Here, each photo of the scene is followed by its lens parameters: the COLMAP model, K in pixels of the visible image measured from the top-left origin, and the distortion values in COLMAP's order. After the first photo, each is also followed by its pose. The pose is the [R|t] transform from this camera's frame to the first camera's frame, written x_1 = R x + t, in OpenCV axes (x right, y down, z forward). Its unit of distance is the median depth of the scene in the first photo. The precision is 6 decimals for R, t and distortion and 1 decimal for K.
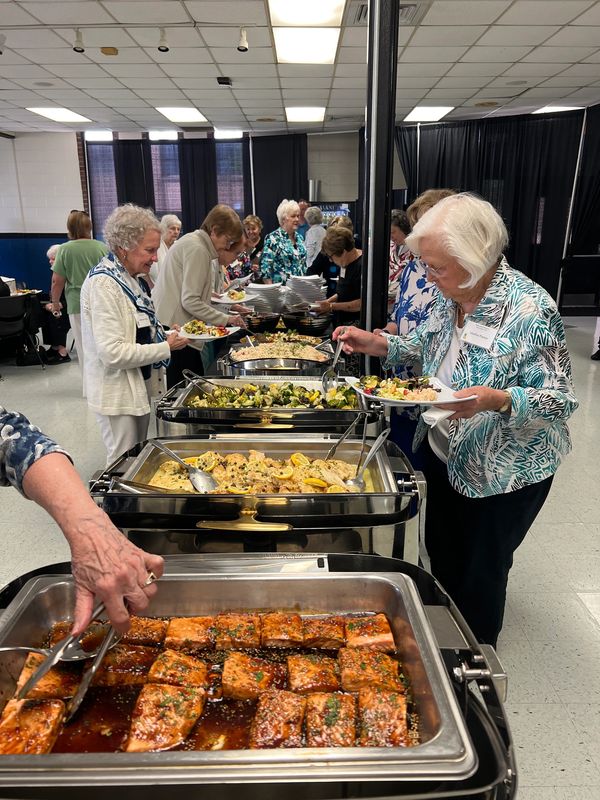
lens RADIAL K [[603.0, 0, 303.1], [0, 603.0, 400.9], [0, 0, 1]] dist [0.015054, -0.028542]
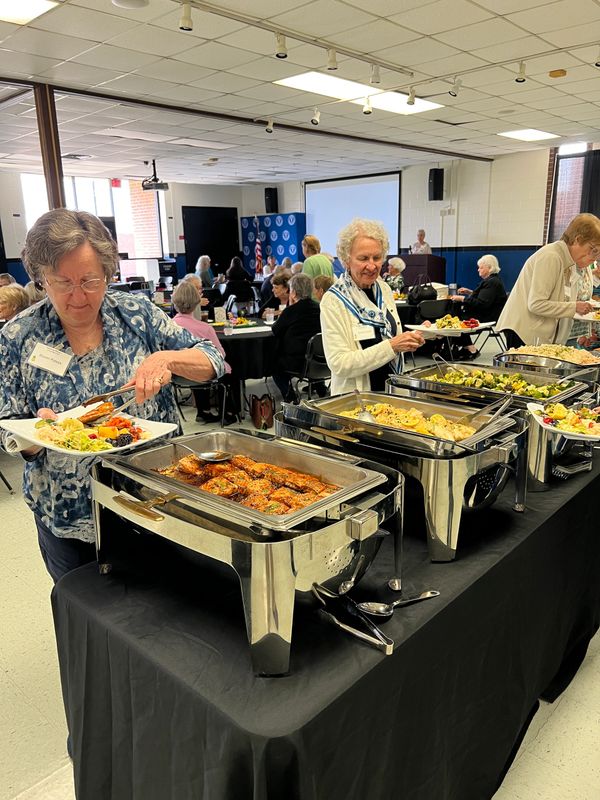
lens RADIAL K [[603.0, 0, 297.3], [0, 603.0, 400.6], [0, 0, 1]] dist [0.015054, -0.028542]
pose [[0.724675, 0.156770, -0.671022, 0.147870], [-0.170083, 0.984342, 0.046288, 0.011426], [0.667771, 0.080586, 0.739992, -0.037159]]
